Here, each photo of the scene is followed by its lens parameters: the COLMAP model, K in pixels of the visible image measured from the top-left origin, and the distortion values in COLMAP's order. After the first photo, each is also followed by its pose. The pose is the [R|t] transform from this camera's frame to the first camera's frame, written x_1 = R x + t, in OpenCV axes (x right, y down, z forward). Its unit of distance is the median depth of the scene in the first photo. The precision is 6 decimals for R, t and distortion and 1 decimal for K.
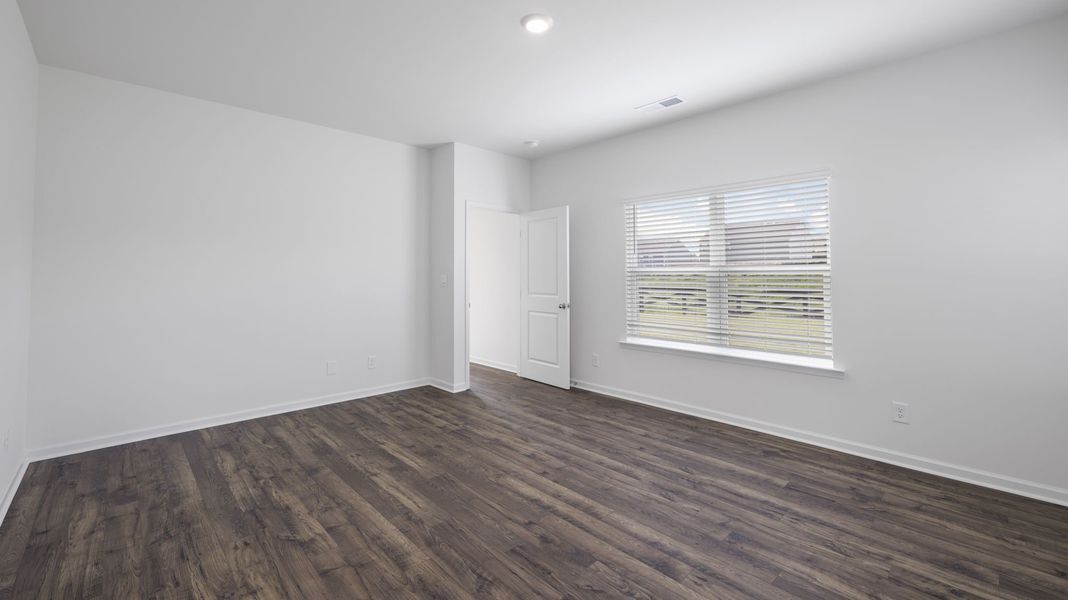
lens RADIAL K [[450.6, 0, 527.9], [0, 450.6, 284.2], [0, 0, 1]] dist [-0.001704, -0.000244]
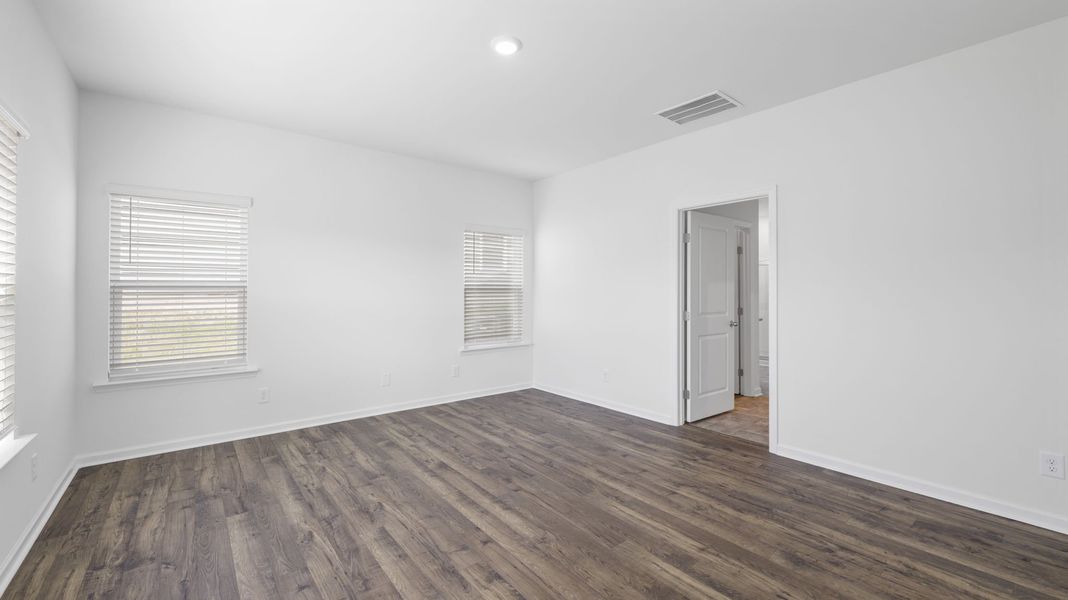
lens RADIAL K [[450.6, 0, 527.9], [0, 450.6, 284.2], [0, 0, 1]] dist [-0.001704, -0.000244]
pose [[-0.996858, -0.000628, 0.079206, -0.112727], [-0.000172, 0.999983, 0.005762, -0.045570], [-0.079208, 0.005731, -0.996842, 2.012861]]
